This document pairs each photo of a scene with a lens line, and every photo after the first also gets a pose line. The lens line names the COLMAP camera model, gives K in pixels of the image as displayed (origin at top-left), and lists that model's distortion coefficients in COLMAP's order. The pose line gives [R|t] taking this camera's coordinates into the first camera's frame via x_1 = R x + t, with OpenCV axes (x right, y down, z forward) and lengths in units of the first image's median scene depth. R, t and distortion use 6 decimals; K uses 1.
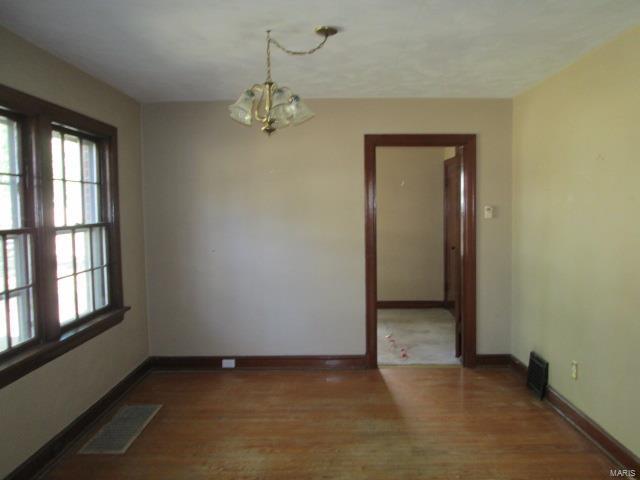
lens RADIAL K [[542.2, 0, 320.0], [0, 542.2, 240.0], [0, 0, 1]] dist [-0.010683, -0.016557]
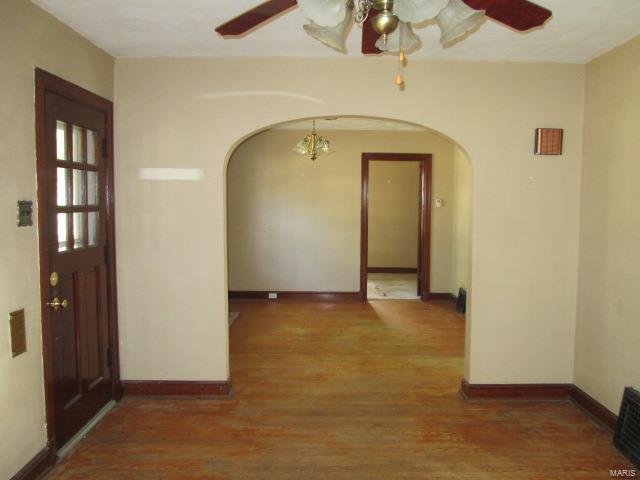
lens RADIAL K [[542.2, 0, 320.0], [0, 542.2, 240.0], [0, 0, 1]] dist [-0.010683, -0.016557]
pose [[0.999730, 0.019267, 0.012961, -0.054709], [-0.019531, 0.999599, 0.020516, 0.030741], [-0.012560, -0.020764, 0.999706, -0.578454]]
